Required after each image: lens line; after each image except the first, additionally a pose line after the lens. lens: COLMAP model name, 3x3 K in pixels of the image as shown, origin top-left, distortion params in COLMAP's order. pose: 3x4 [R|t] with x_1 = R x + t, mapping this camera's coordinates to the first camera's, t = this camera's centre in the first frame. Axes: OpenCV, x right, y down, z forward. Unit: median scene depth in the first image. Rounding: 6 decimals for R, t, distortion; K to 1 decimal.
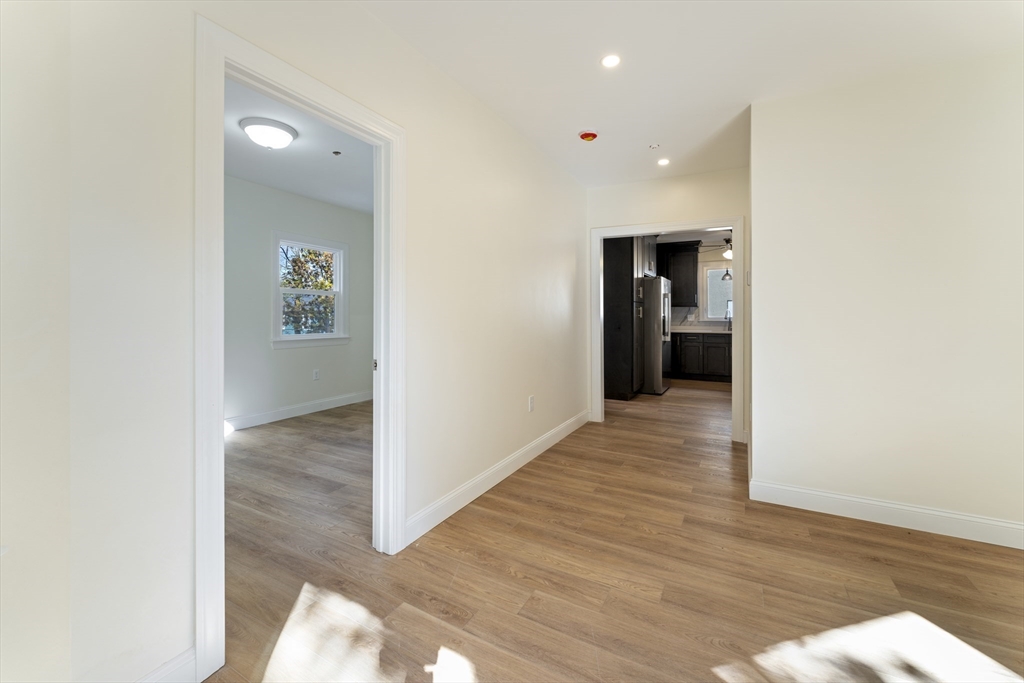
lens RADIAL K [[421.1, 0, 511.0], [0, 421.1, 315.0], [0, 0, 1]] dist [0.001395, 0.000023]
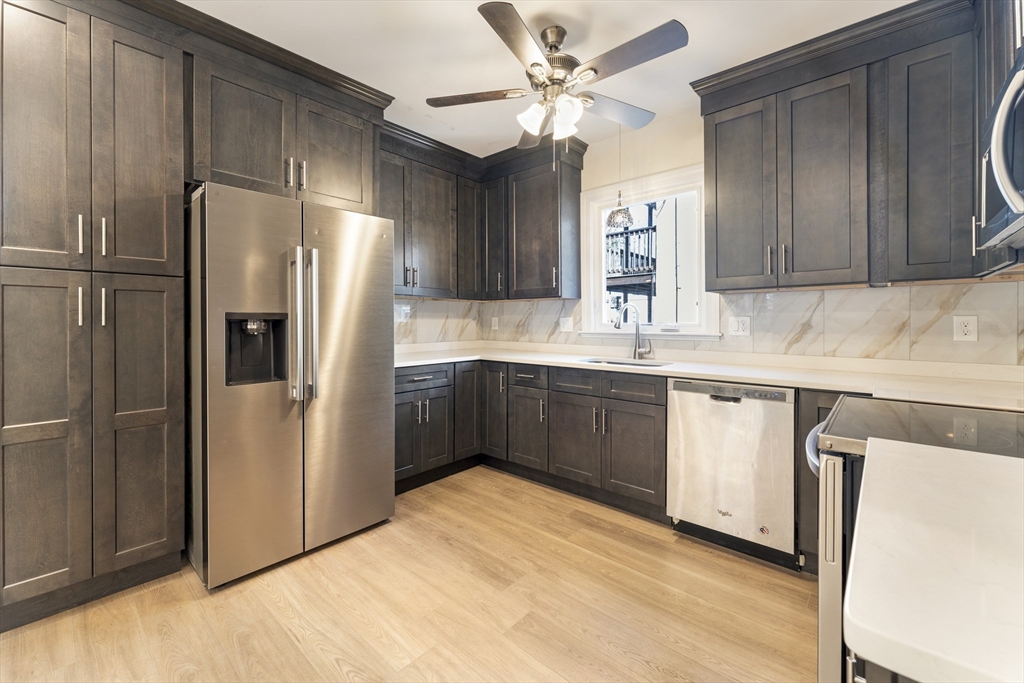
lens RADIAL K [[418.0, 0, 516.7], [0, 418.0, 319.6], [0, 0, 1]] dist [0.002712, 0.000097]
pose [[0.975523, -0.004145, -0.219859, 0.501987], [0.003434, 0.999988, -0.003617, 0.002766], [0.219871, 0.002774, 0.975525, 0.611711]]
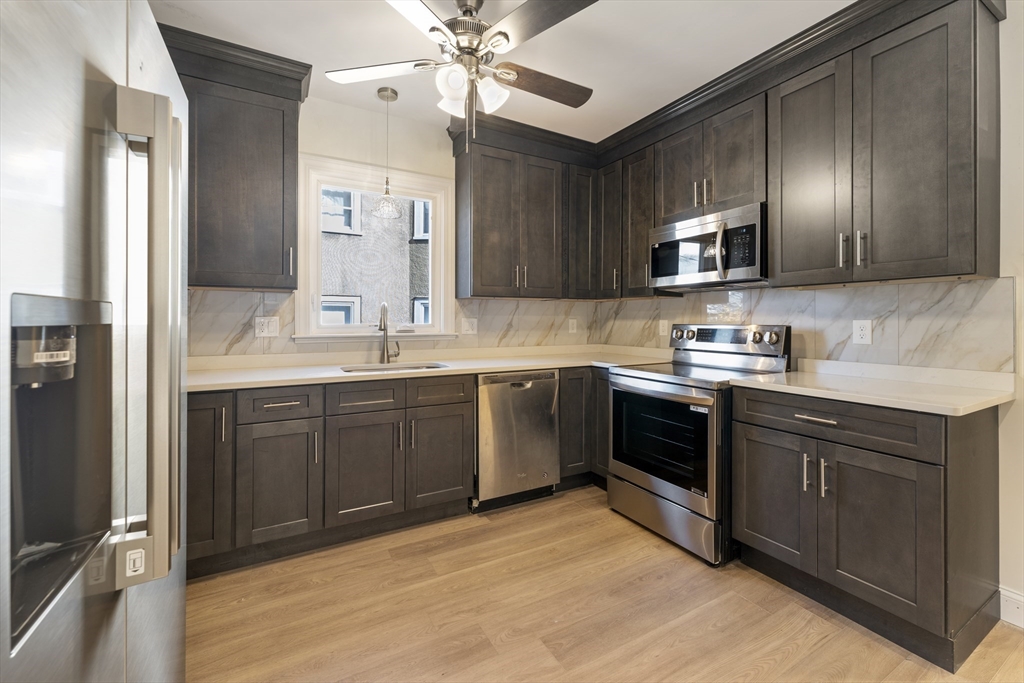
lens RADIAL K [[421.1, 0, 511.0], [0, 421.1, 315.0], [0, 0, 1]] dist [0.001395, 0.000023]
pose [[0.531635, 0.007783, 0.846938, 0.279068], [-0.001052, 0.999963, -0.008529, 0.000200], [-0.846973, 0.003643, 0.531624, 0.730724]]
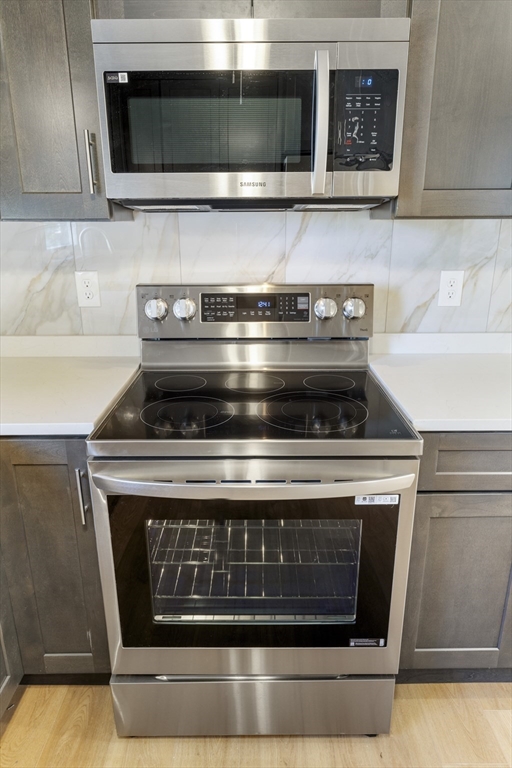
lens RADIAL K [[512.2, 0, 256.0], [0, 512.2, 384.0], [0, 0, 1]] dist [-0.000445, -0.000510]
pose [[-0.478176, -0.269501, 0.835893, 0.470034], [0.001002, 0.951588, 0.307375, -0.020671], [-0.878263, 0.147817, -0.454757, 0.866096]]
